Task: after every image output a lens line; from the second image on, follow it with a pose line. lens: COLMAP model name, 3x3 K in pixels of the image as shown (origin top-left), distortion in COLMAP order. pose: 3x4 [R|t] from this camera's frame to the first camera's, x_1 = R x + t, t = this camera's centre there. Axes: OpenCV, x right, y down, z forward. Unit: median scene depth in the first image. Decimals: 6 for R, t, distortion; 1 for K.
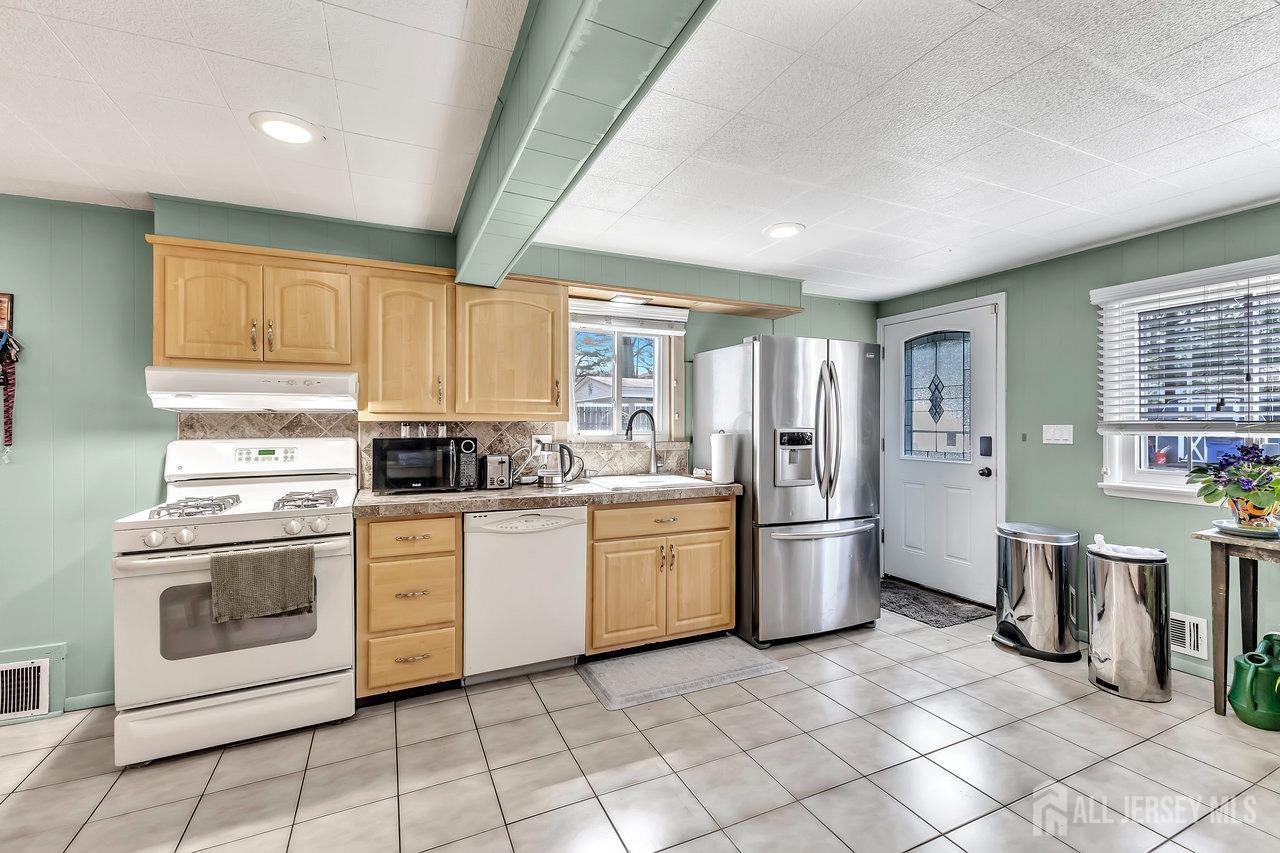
lens RADIAL K [[551.0, 0, 641.3], [0, 551.0, 426.1], [0, 0, 1]] dist [0.011992, 0.000324]
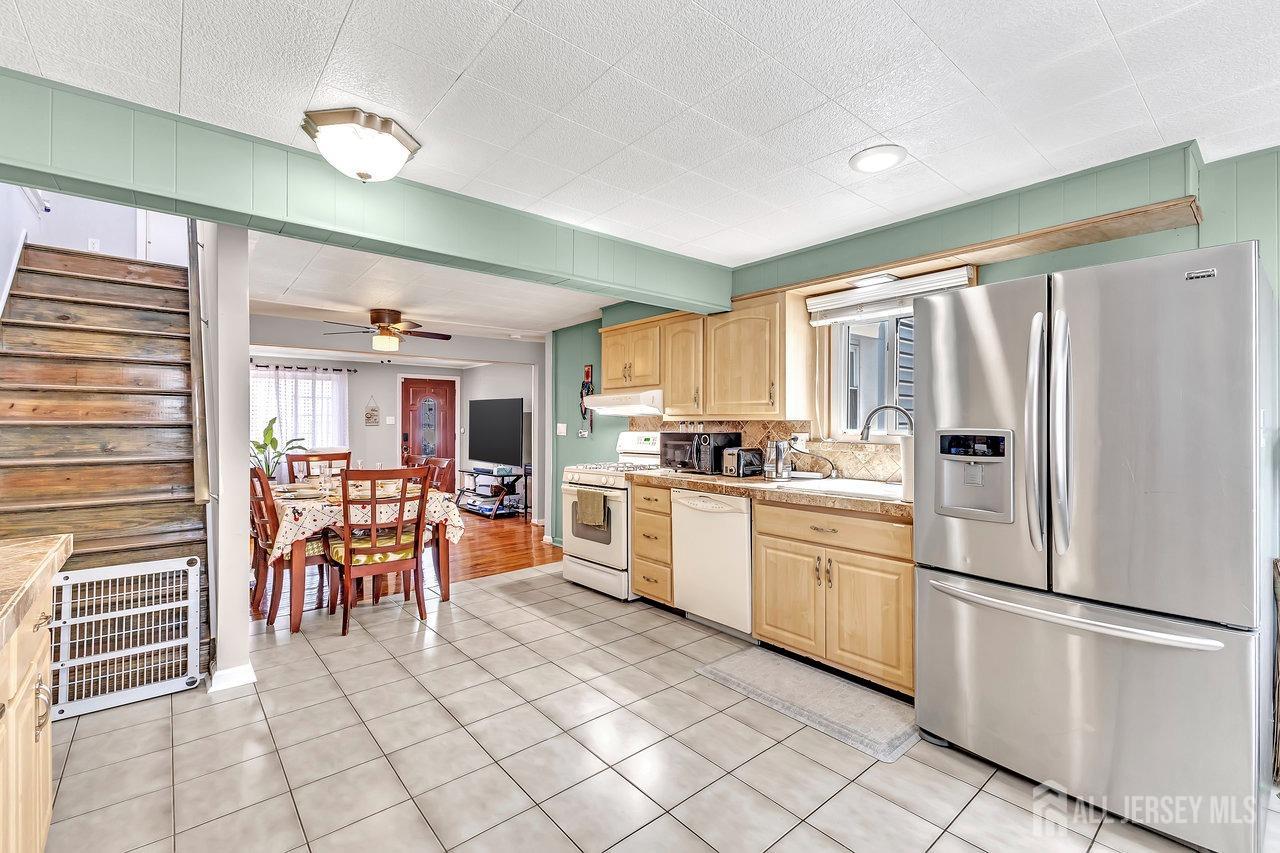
lens RADIAL K [[551.0, 0, 639.3], [0, 551.0, 423.3], [0, 0, 1]] dist [0.011992, 0.000324]
pose [[0.266677, 0.001273, -0.963785, 0.934490], [-0.001517, 0.999998, 0.000901, -0.003501], [0.963785, 0.001222, 0.266679, 0.527522]]
